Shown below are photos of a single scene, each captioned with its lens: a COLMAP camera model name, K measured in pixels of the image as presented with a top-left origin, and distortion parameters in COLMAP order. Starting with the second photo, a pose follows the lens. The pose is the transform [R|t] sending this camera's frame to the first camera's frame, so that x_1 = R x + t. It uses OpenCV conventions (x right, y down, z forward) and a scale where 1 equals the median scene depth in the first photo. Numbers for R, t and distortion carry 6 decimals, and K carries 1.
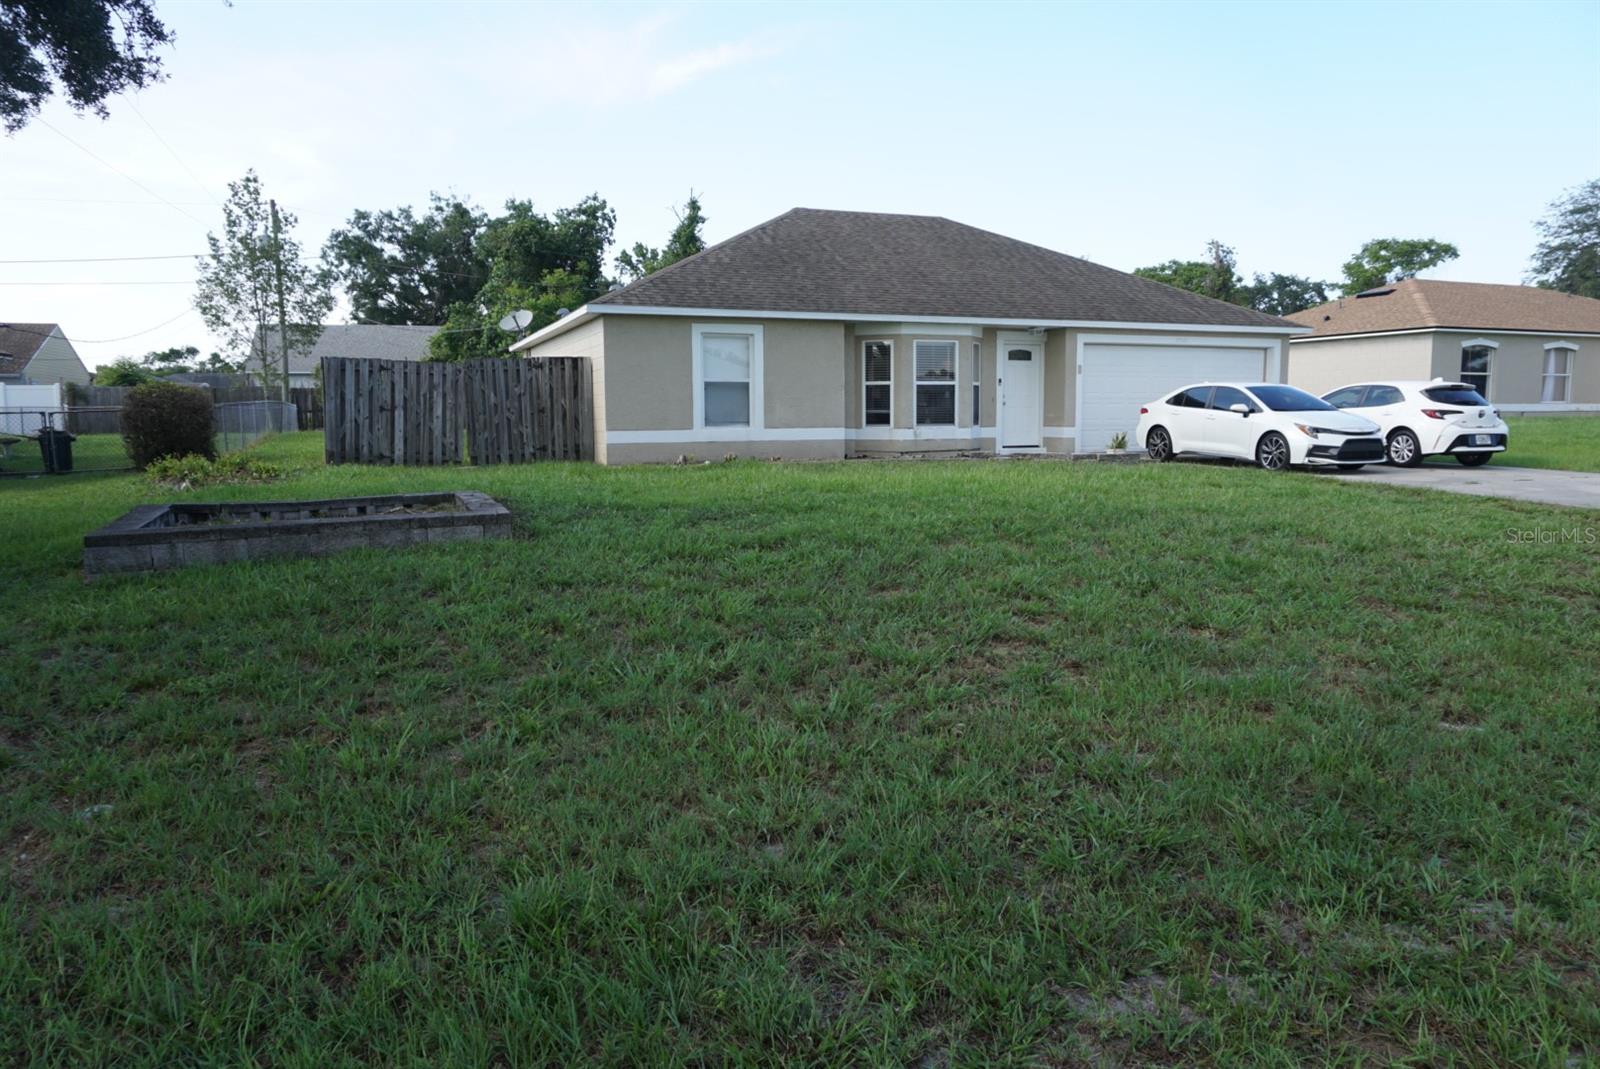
lens RADIAL K [[1063.2, 0, 800.0], [0, 1063.2, 534.5], [0, 0, 1]] dist [-0.037796, 0.003613]
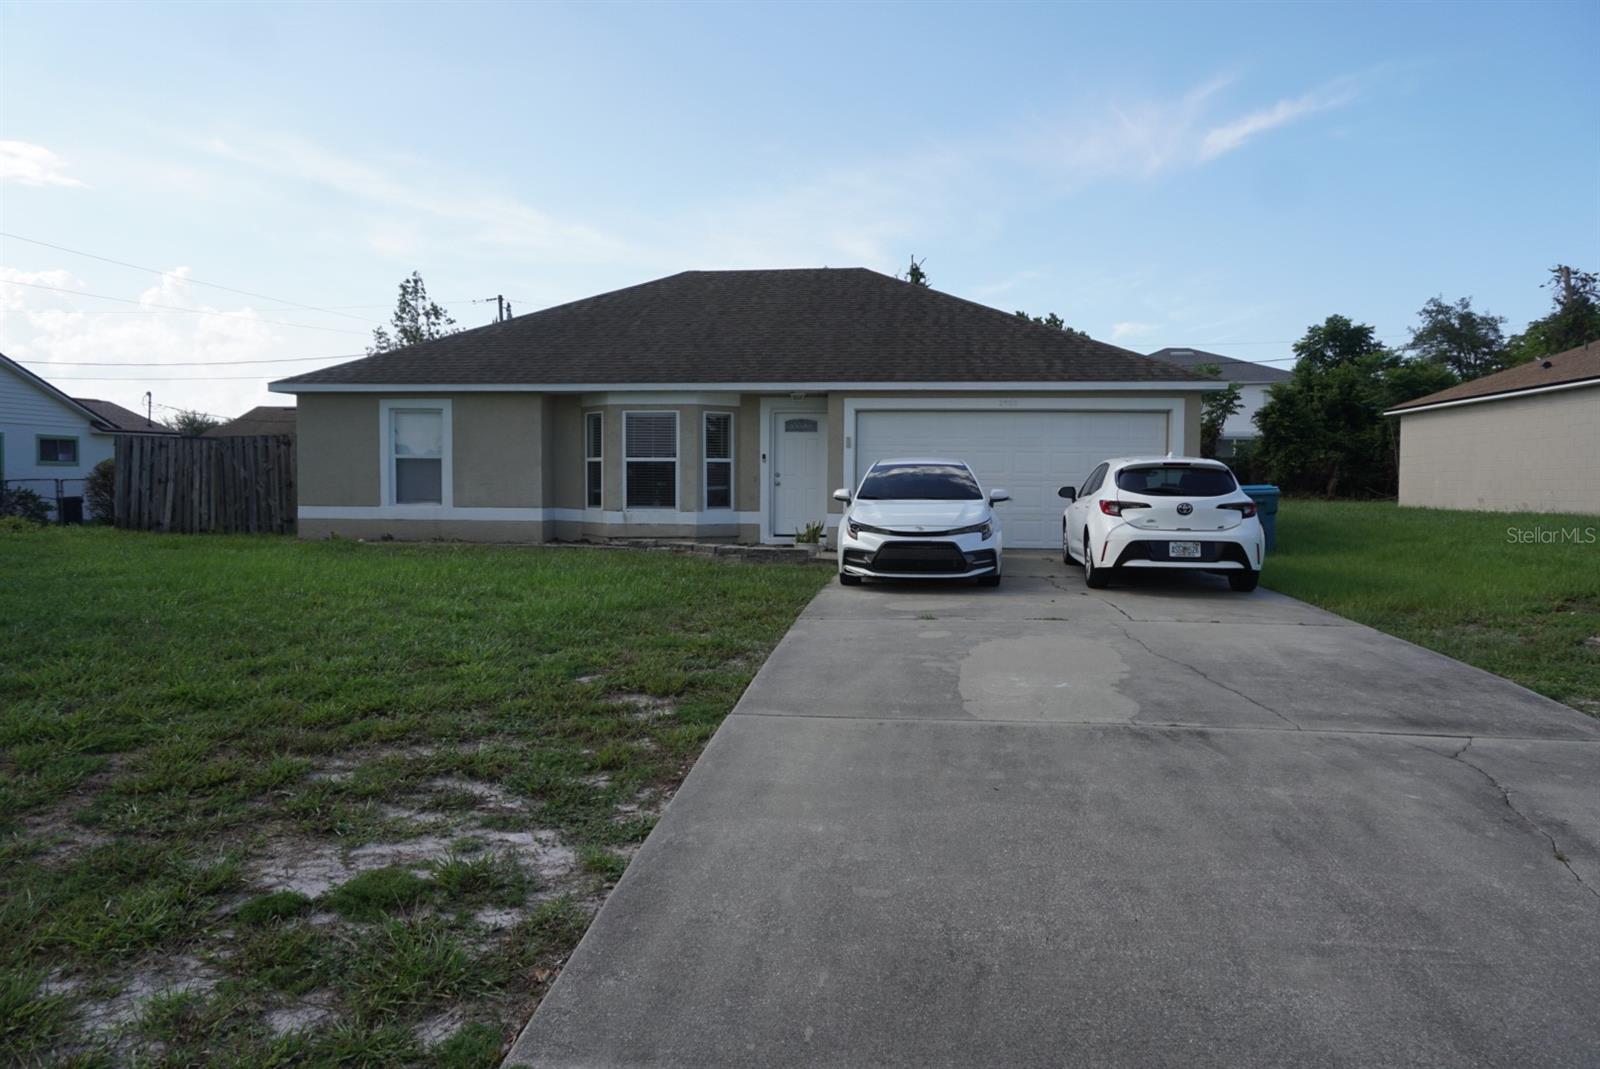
lens RADIAL K [[1063.2, 0, 800.0], [0, 1063.2, 534.5], [0, 0, 1]] dist [-0.037796, 0.003613]
pose [[0.884431, 0.036183, -0.465265, 0.687668], [-0.067686, 0.996393, -0.051177, -0.048443], [0.461736, 0.076754, 0.883691, 0.313038]]
